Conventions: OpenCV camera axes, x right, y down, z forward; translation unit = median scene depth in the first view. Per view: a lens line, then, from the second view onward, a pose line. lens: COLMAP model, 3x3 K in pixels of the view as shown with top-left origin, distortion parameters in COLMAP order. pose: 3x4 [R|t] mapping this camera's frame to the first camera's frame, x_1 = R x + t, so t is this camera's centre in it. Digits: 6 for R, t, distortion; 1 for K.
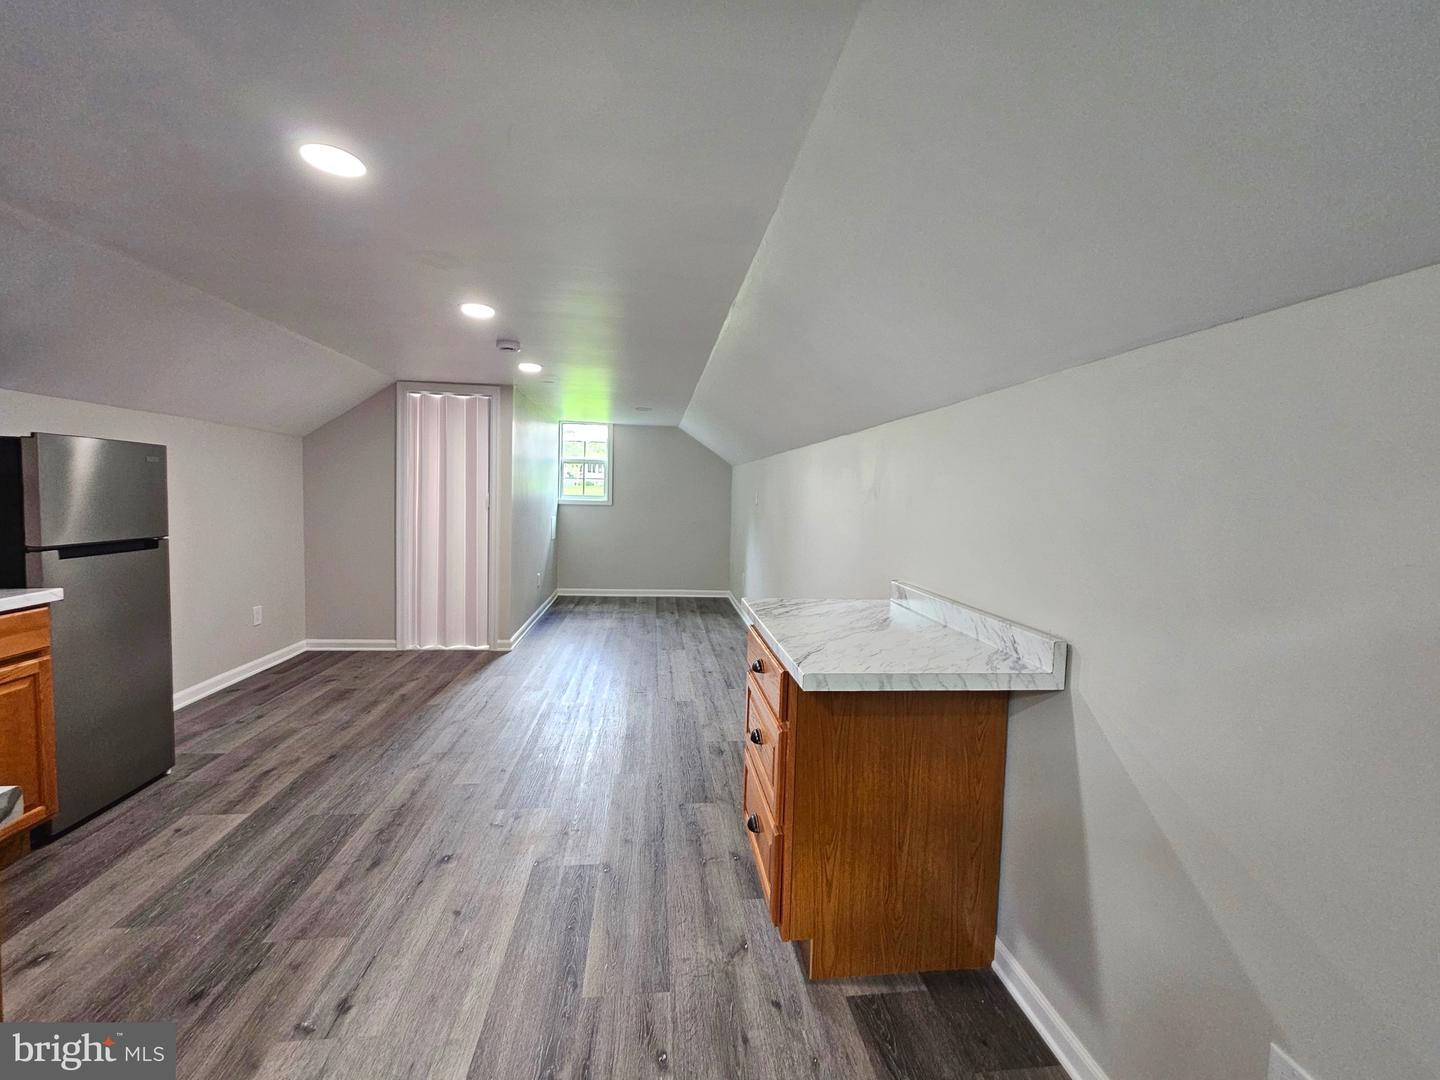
lens RADIAL K [[597.0, 0, 723.6], [0, 597.0, 533.4], [0, 0, 1]] dist [-0.001415, 0.002283]
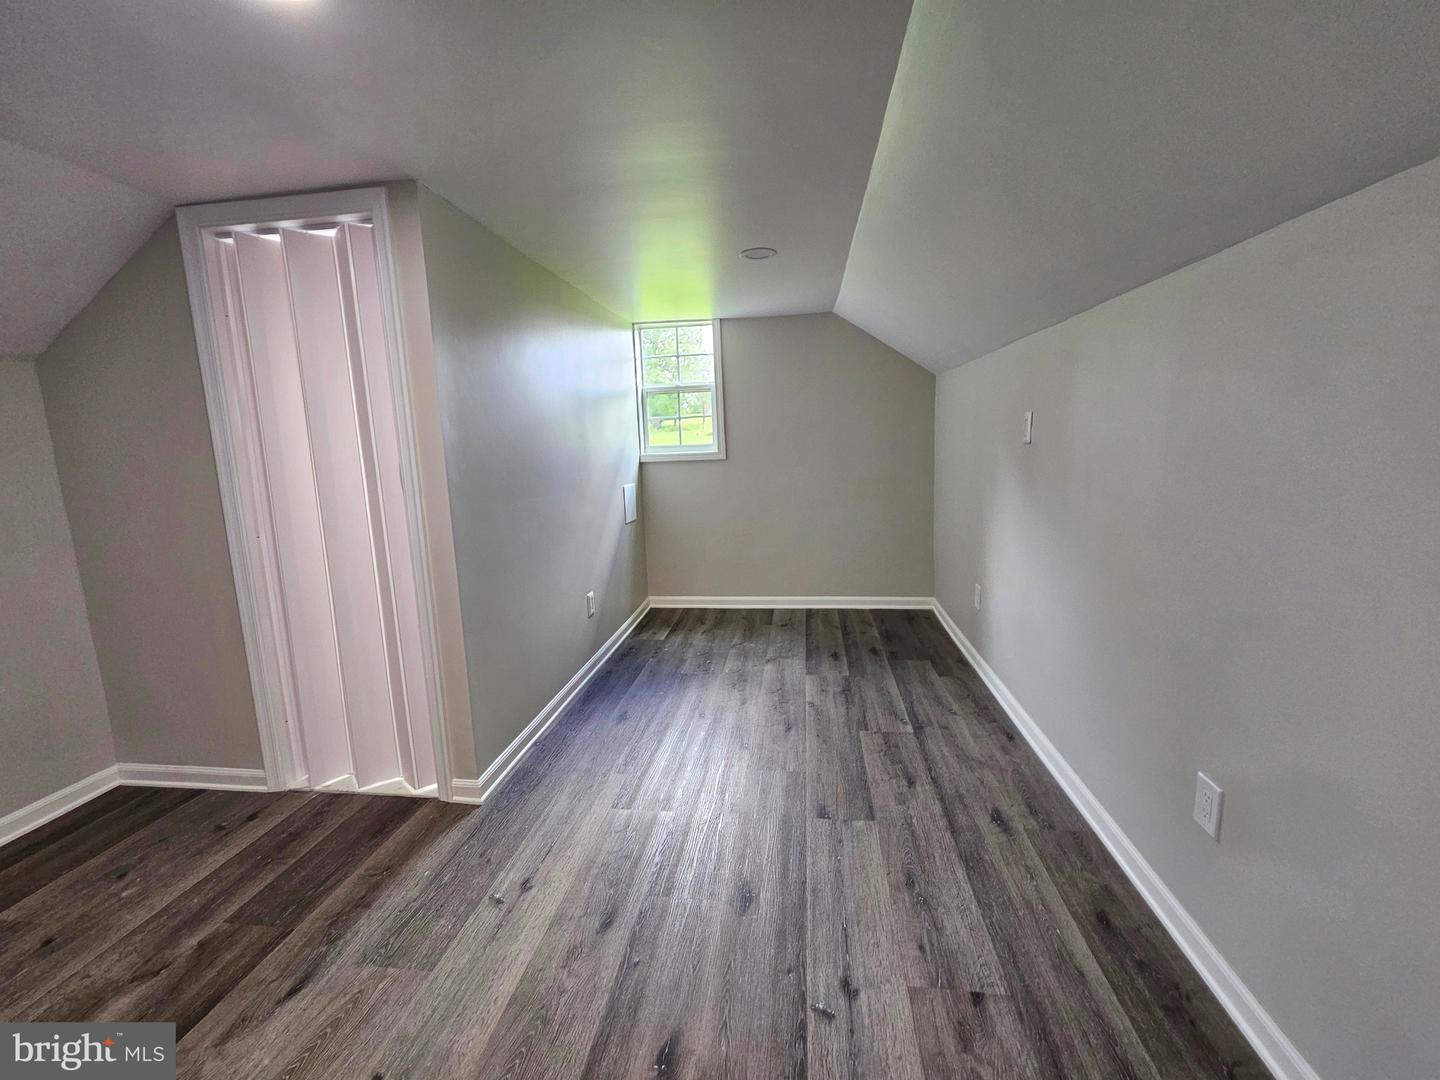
lens RADIAL K [[597.0, 0, 724.4], [0, 597.0, 529.9], [0, 0, 1]] dist [-0.001415, 0.002283]
pose [[0.966475, -0.025972, -0.255444, -0.090895], [0.047579, 0.995757, 0.078771, -0.056849], [0.252314, -0.088284, 0.963610, 0.993743]]
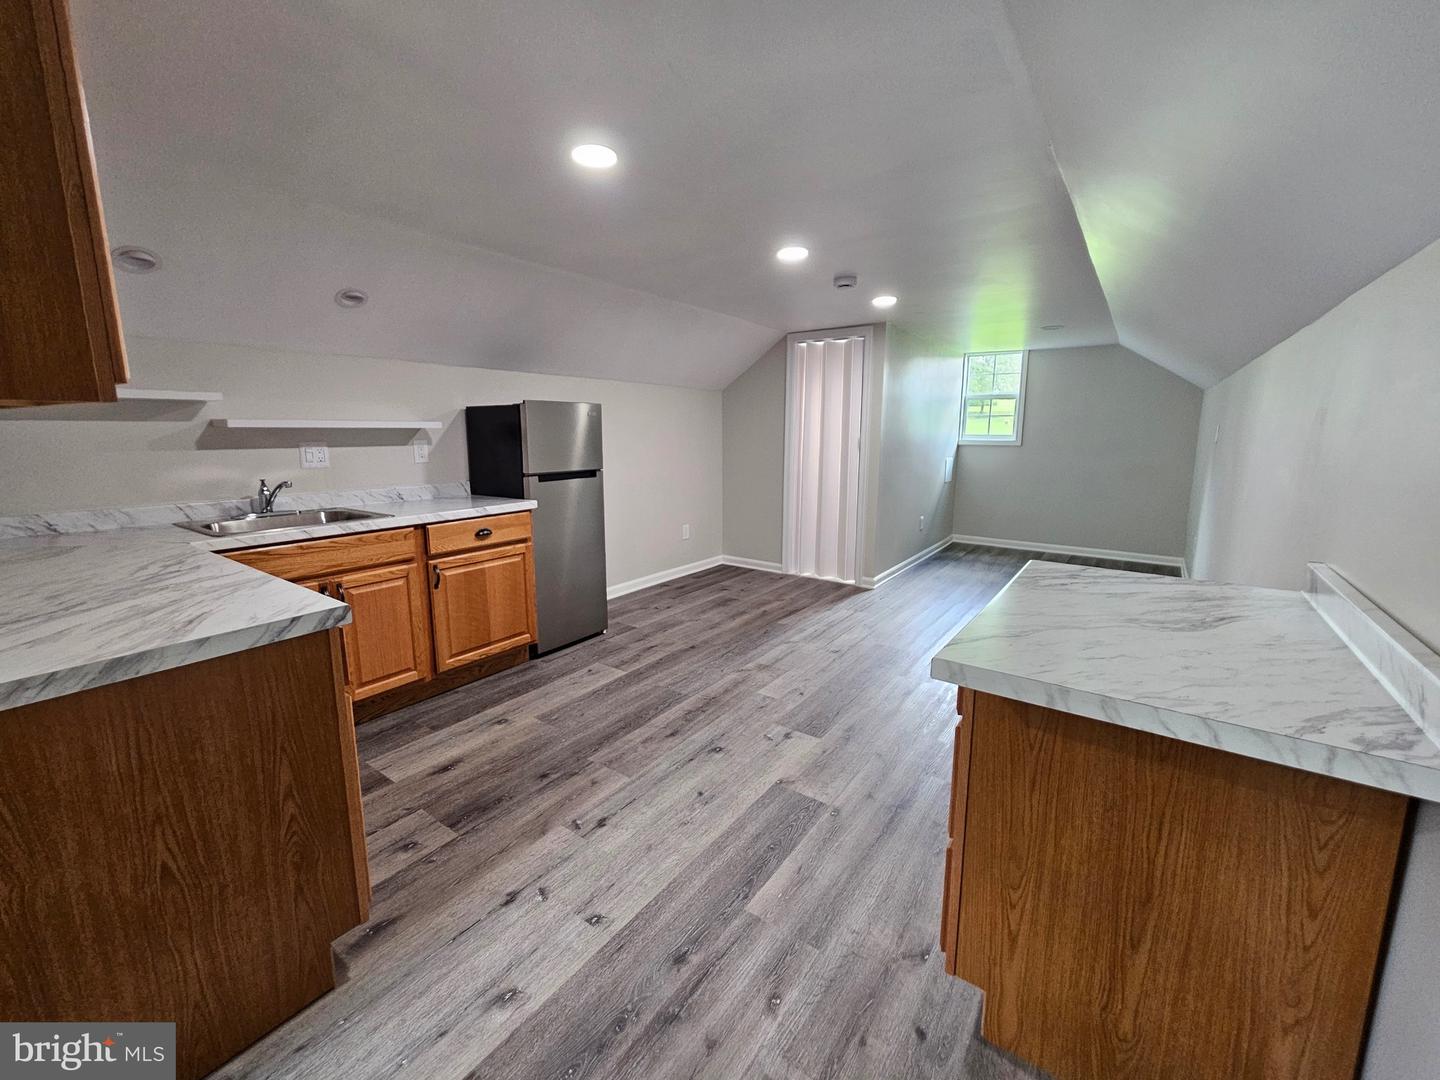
lens RADIAL K [[597.0, 0, 719.6], [0, 597.0, 529.9], [0, 0, 1]] dist [-0.001415, 0.002283]
pose [[0.738916, 0.085422, -0.668360, 0.195938], [-0.025015, 0.994725, 0.099478, 0.000489], [0.673332, -0.056787, 0.737156, 0.114335]]
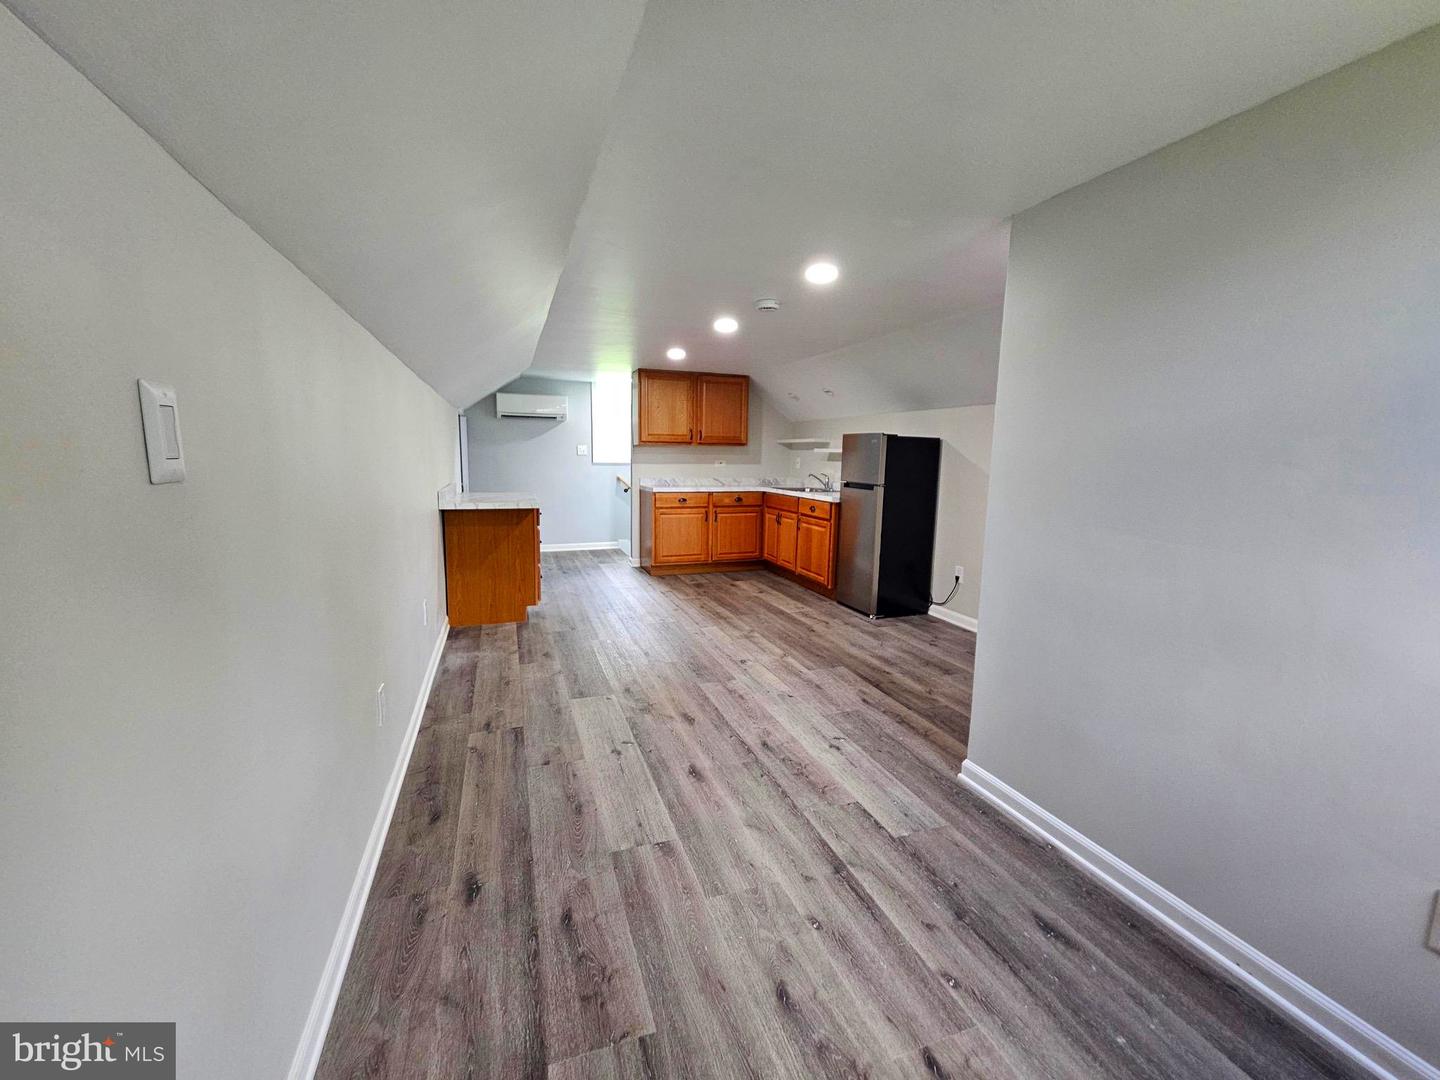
lens RADIAL K [[597.0, 0, 722.2], [0, 597.0, 532.4], [0, 0, 1]] dist [-0.001415, 0.002283]
pose [[-0.972676, -0.020644, -0.231249, -0.068991], [-0.065437, 0.980035, 0.187747, -0.132838], [0.222756, 0.197749, -0.954607, 2.201292]]
